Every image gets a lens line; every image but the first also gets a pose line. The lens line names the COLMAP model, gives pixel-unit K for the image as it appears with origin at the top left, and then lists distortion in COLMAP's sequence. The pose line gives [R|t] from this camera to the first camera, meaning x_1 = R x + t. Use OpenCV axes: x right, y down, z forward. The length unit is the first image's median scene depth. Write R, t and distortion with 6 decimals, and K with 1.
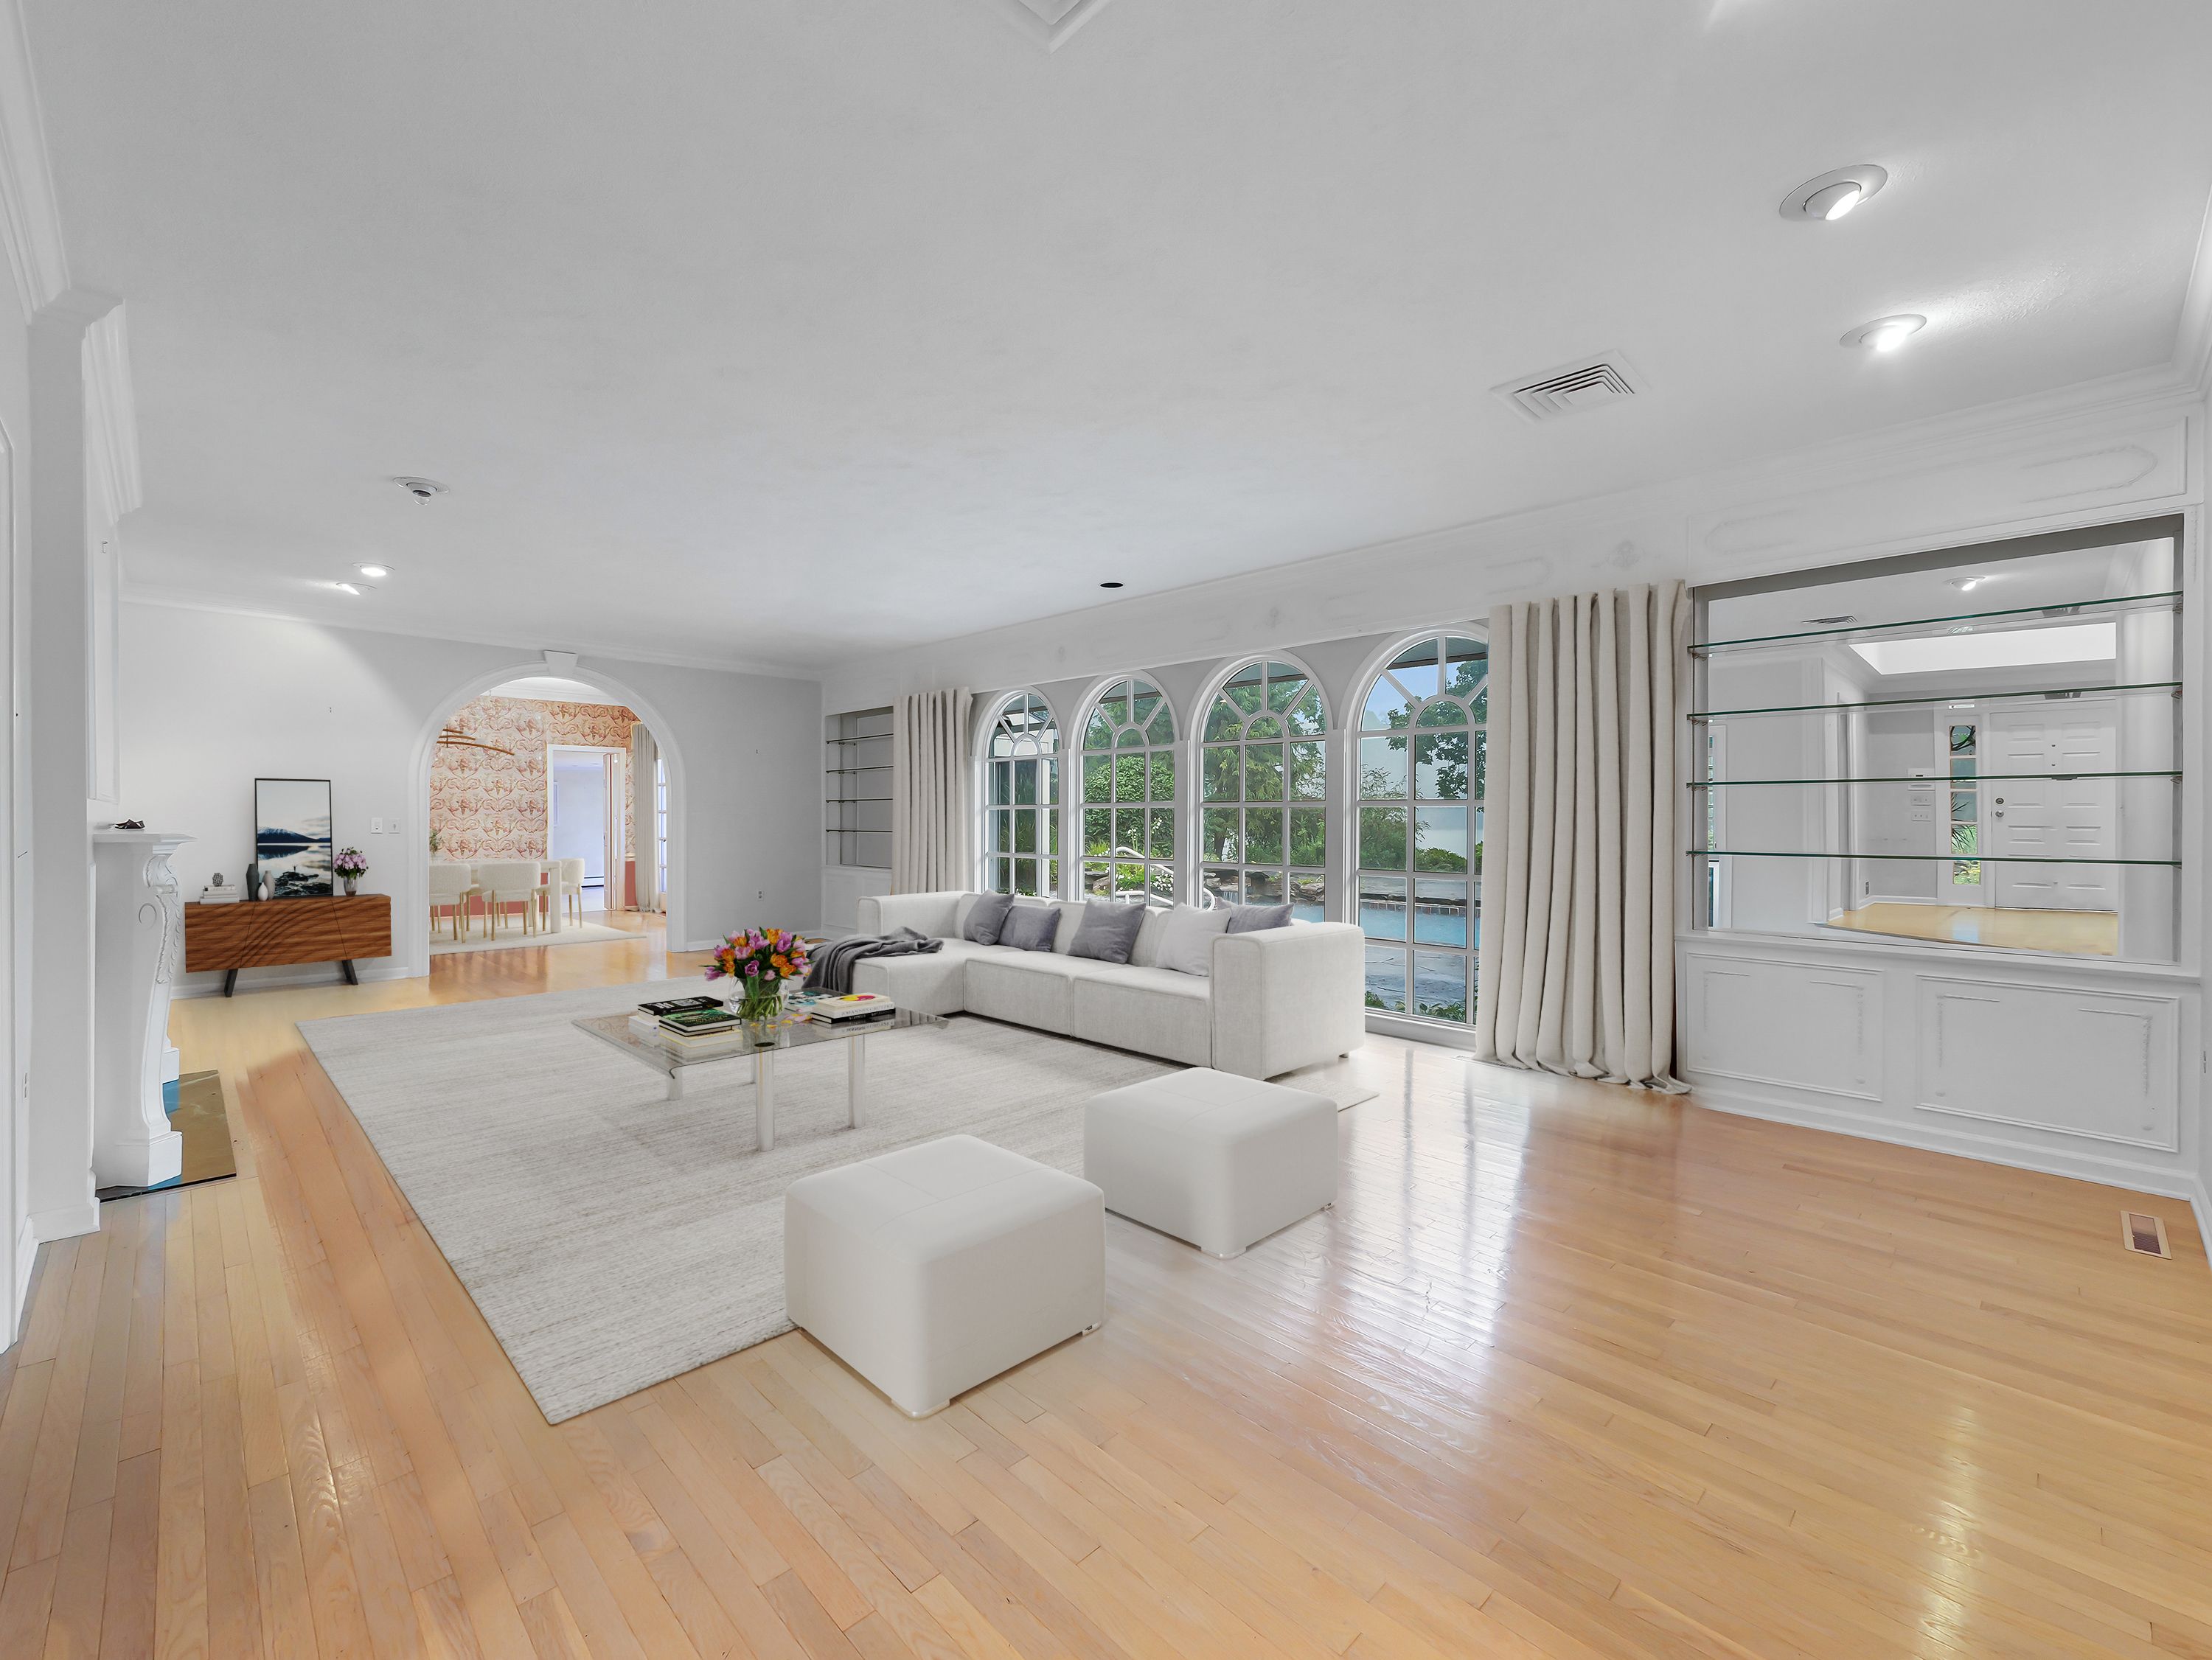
lens RADIAL K [[939.4, 0, 1106.0], [0, 939.4, 830.0], [0, 0, 1]] dist [0.017231, 0.000169]
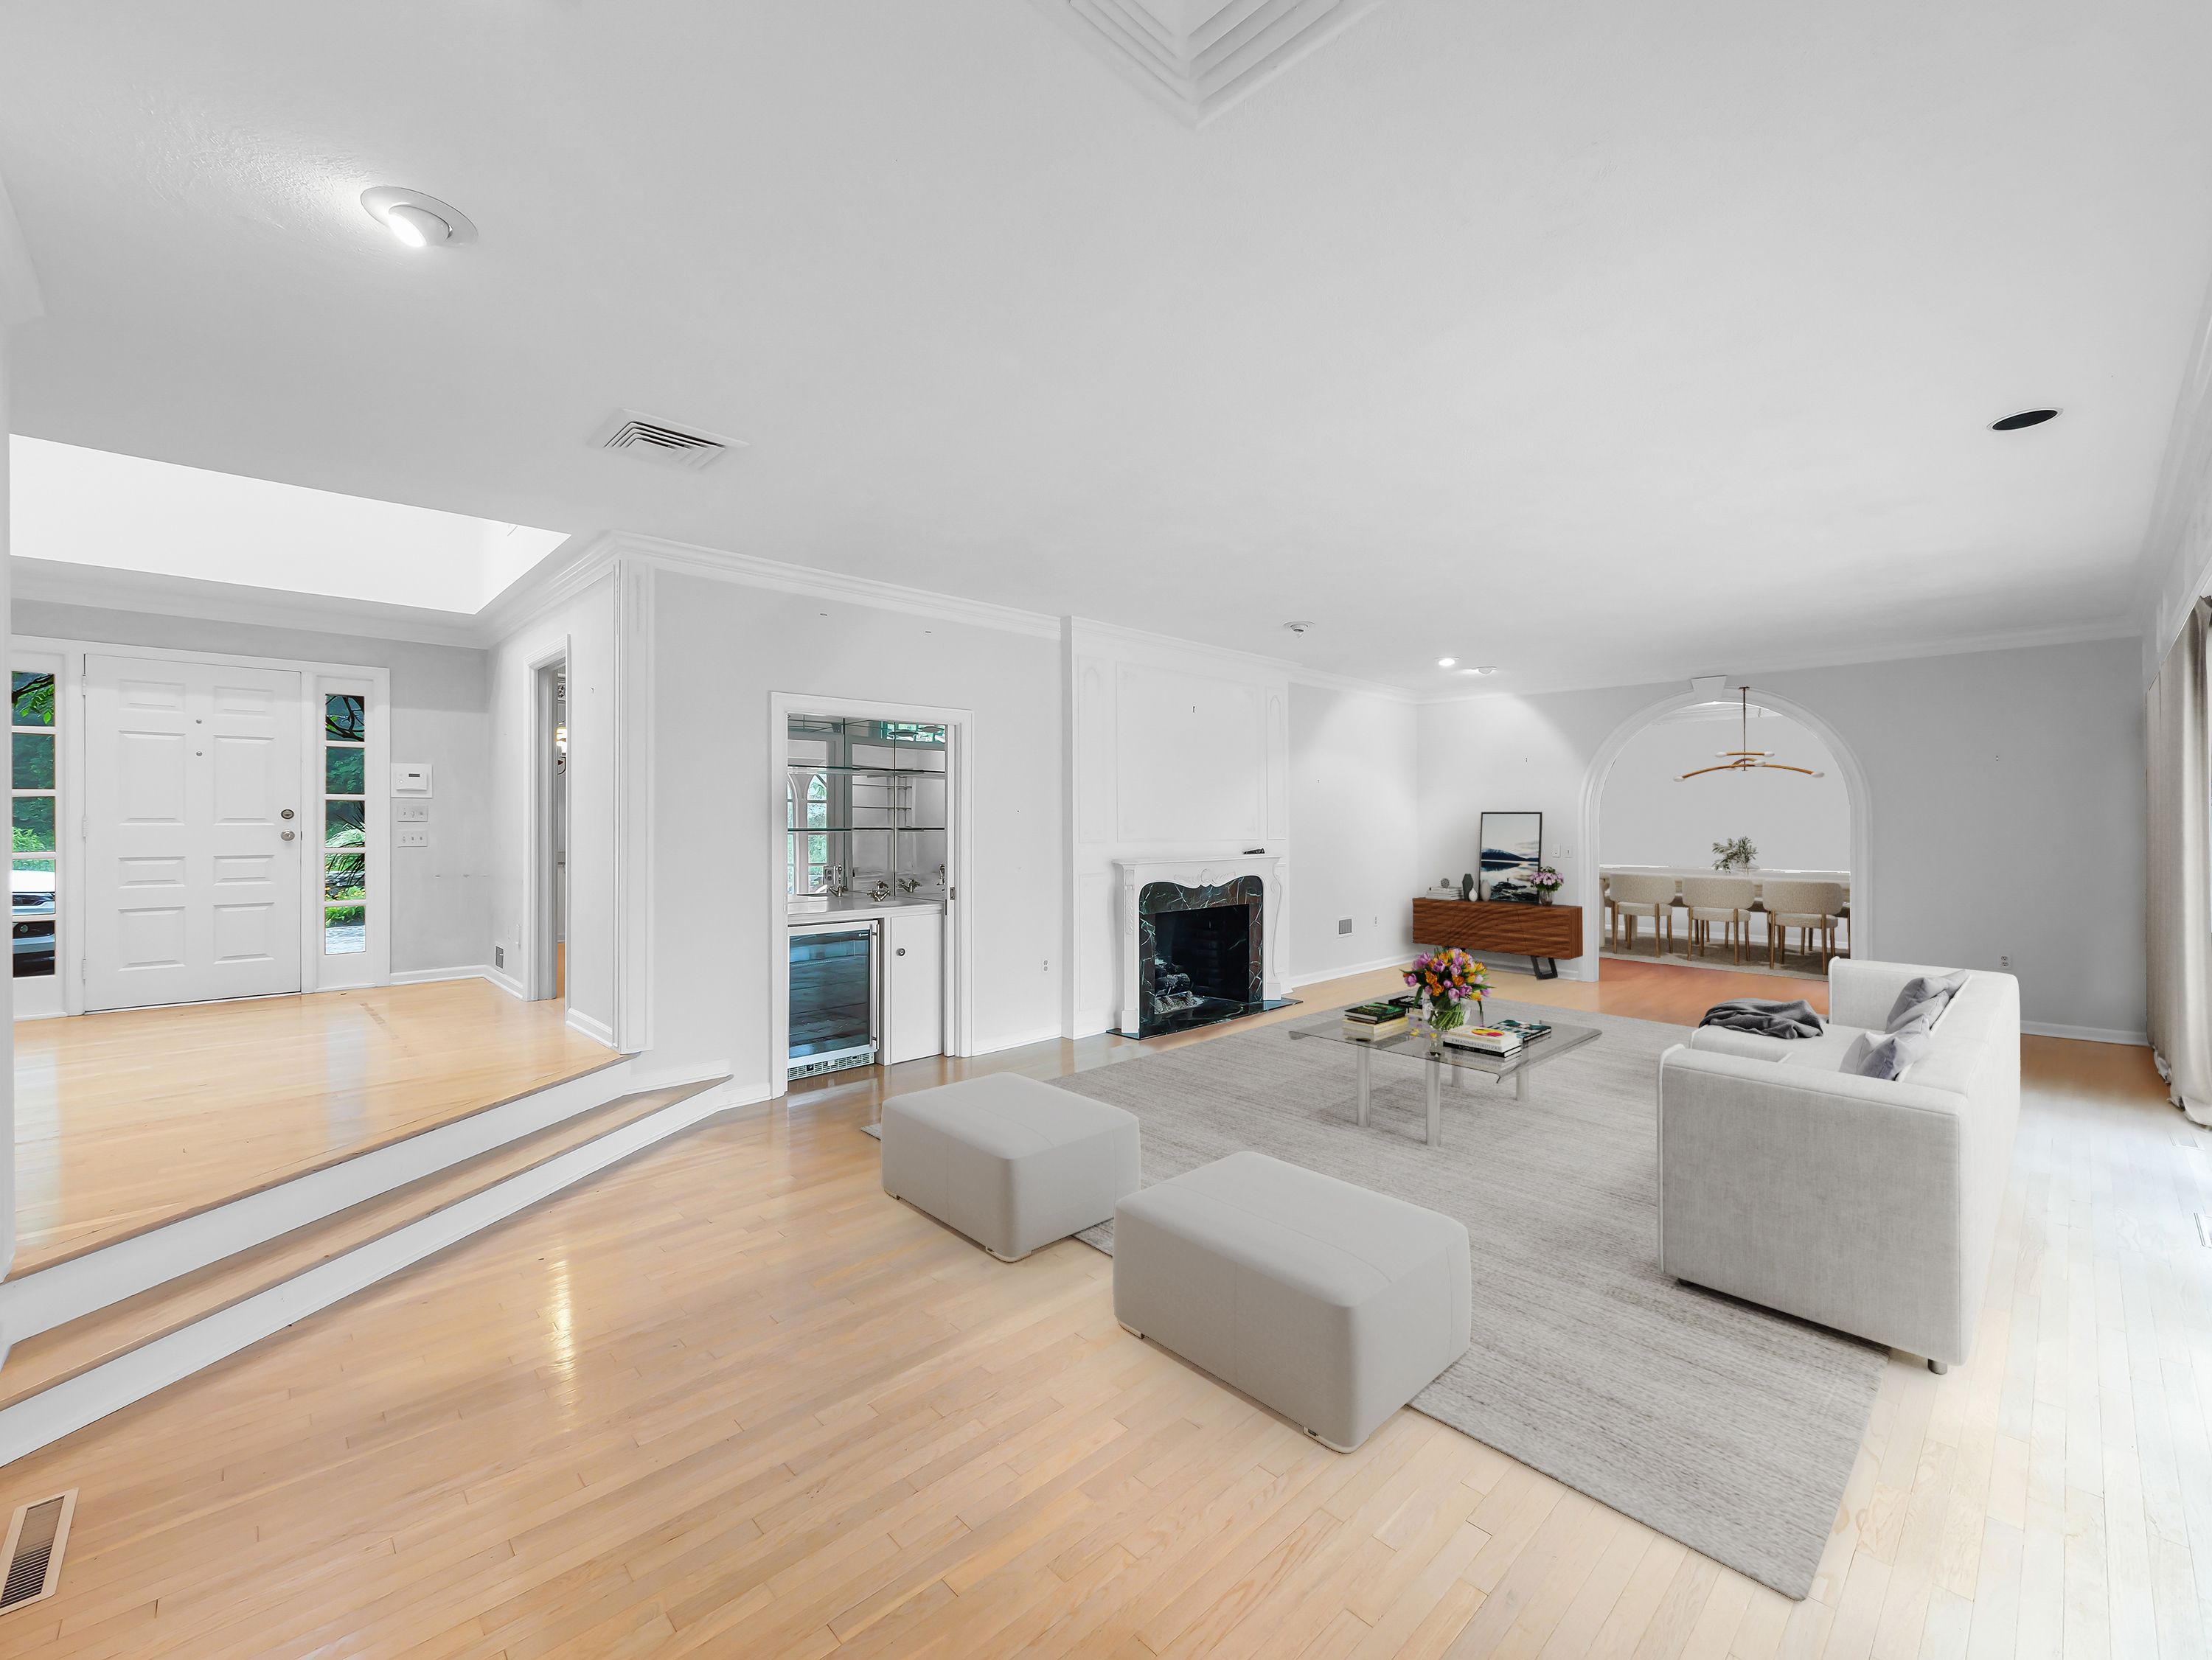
lens RADIAL K [[933.1, 0, 1106.0], [0, 933.1, 830.0], [0, 0, 1]] dist [-0.001659, -0.000311]
pose [[-0.013292, 0.013490, -0.999821, 0.451959], [-0.024700, 0.999599, 0.013815, -0.033118], [0.999607, 0.024879, -0.012953, 0.464257]]
